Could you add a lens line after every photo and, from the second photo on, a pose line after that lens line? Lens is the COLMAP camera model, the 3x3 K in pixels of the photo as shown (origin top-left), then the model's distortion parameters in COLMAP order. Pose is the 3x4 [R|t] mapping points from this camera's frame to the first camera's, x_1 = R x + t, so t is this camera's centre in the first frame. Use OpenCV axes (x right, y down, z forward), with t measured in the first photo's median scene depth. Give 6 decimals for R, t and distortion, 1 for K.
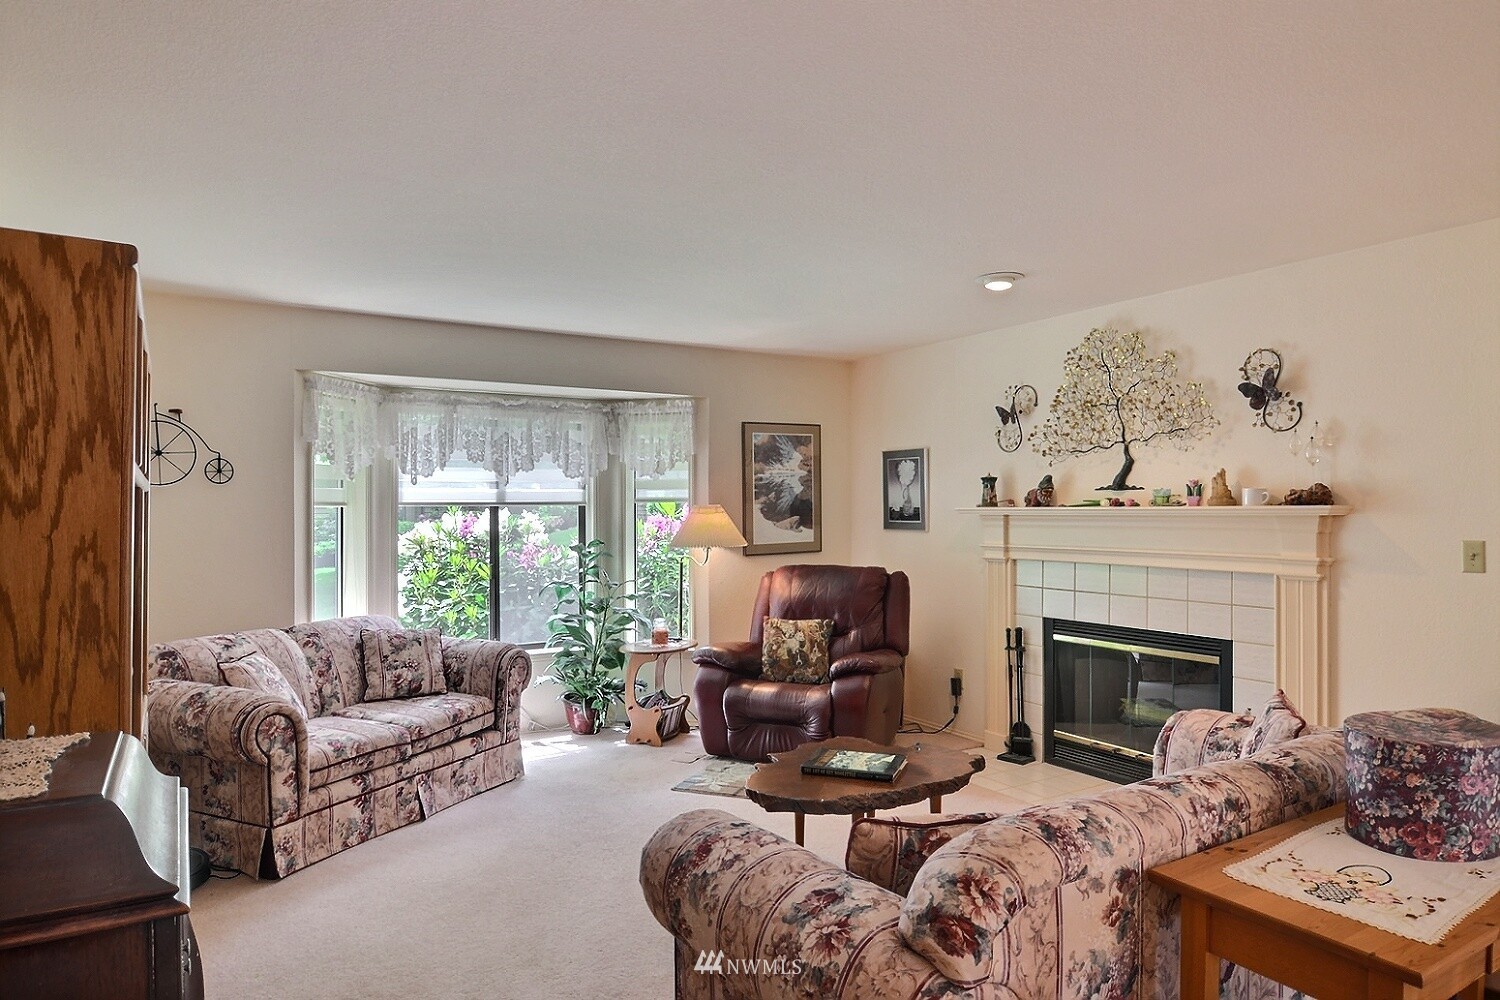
lens RADIAL K [[910.8, 0, 744.2], [0, 910.8, 503.0], [0, 0, 1]] dist [-0.002356, -0.012432]
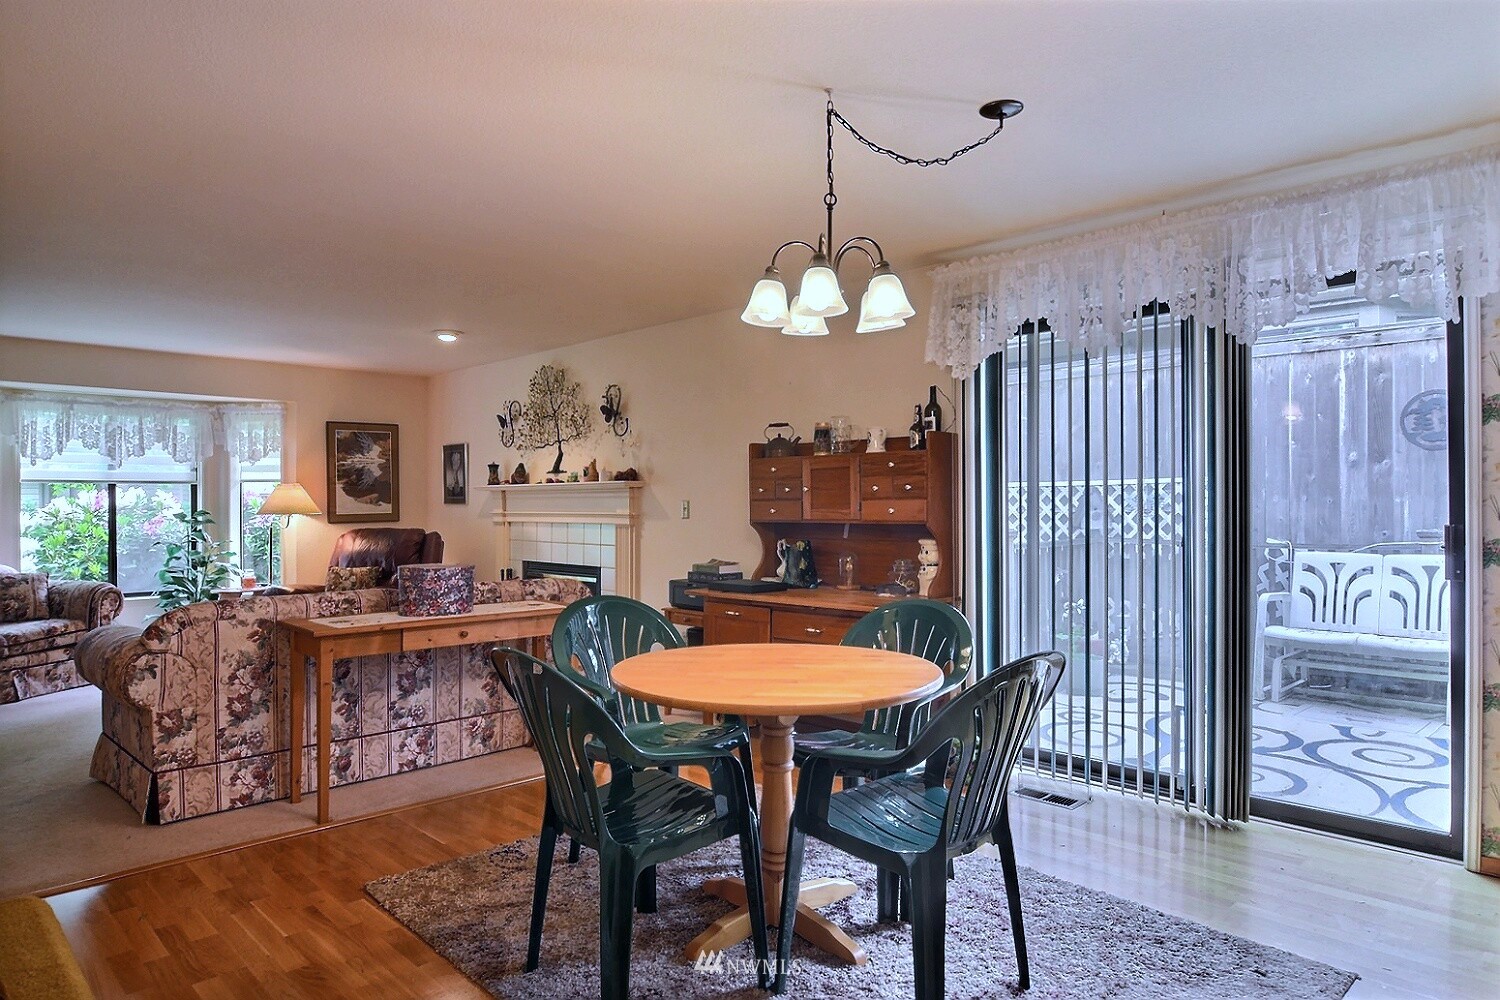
lens RADIAL K [[910.8, 0, 749.4], [0, 910.8, 502.4], [0, 0, 1]] dist [-0.002356, -0.012432]
pose [[0.973519, 0.001936, 0.228597, 0.377809], [-0.002669, 0.999992, 0.002895, 0.029197], [-0.228590, -0.003428, 0.973517, -0.545976]]
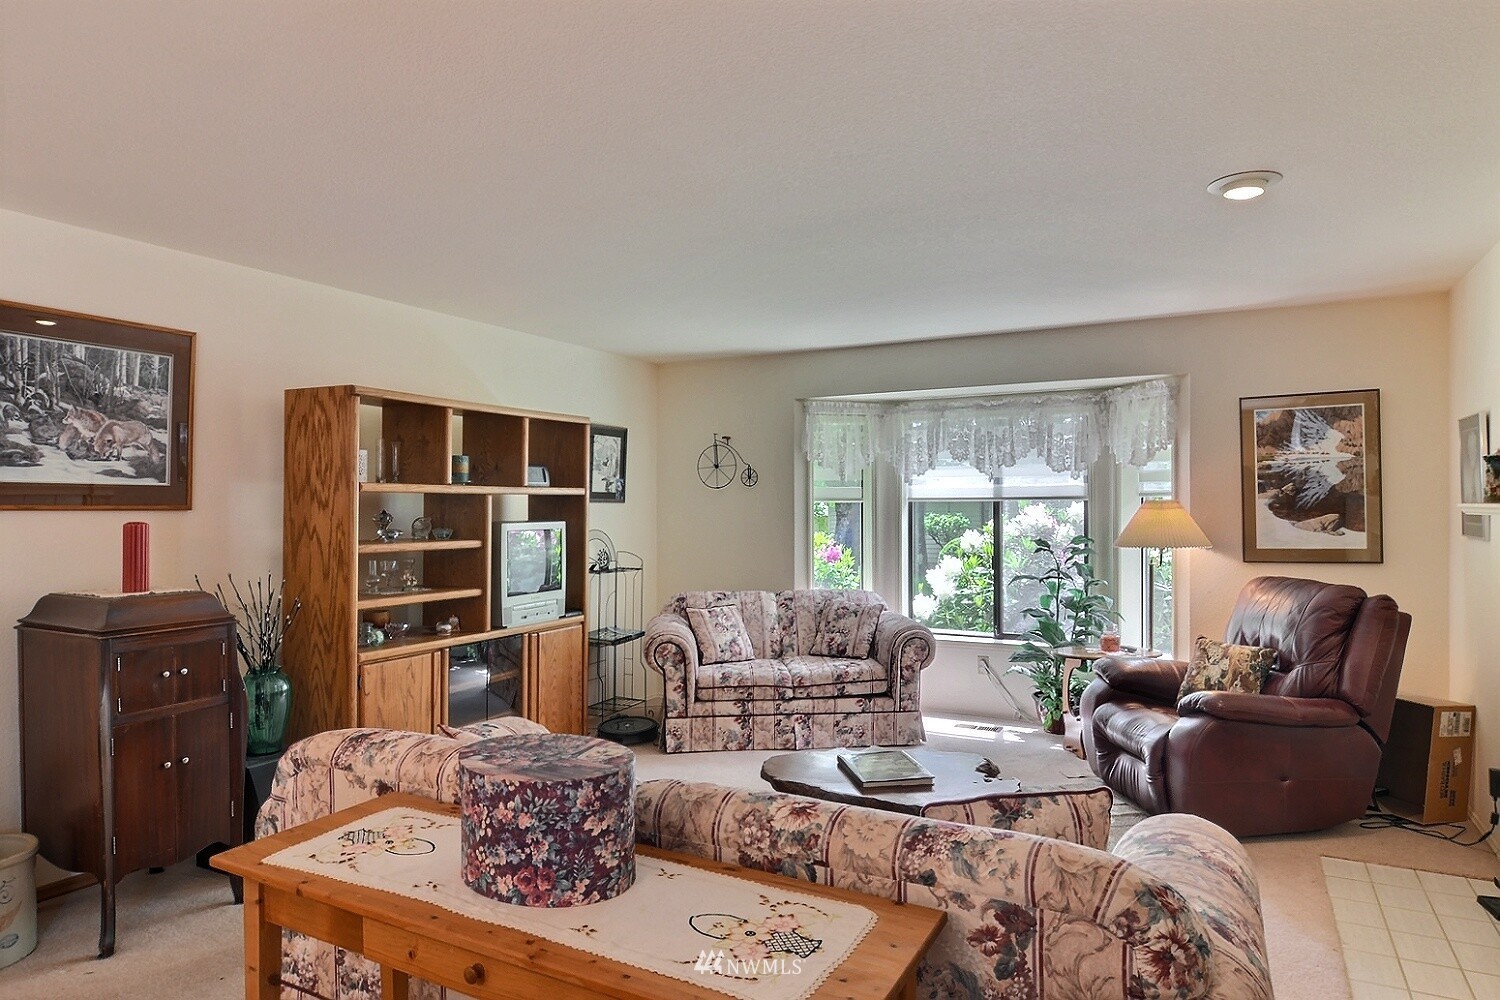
lens RADIAL K [[910.8, 0, 745.0], [0, 910.8, 502.6], [0, 0, 1]] dist [-0.002356, -0.012432]
pose [[0.497813, 0.001700, -0.867283, 0.623260], [0.006975, 0.999958, 0.005964, -0.003895], [0.867256, -0.009018, 0.497781, 0.271370]]
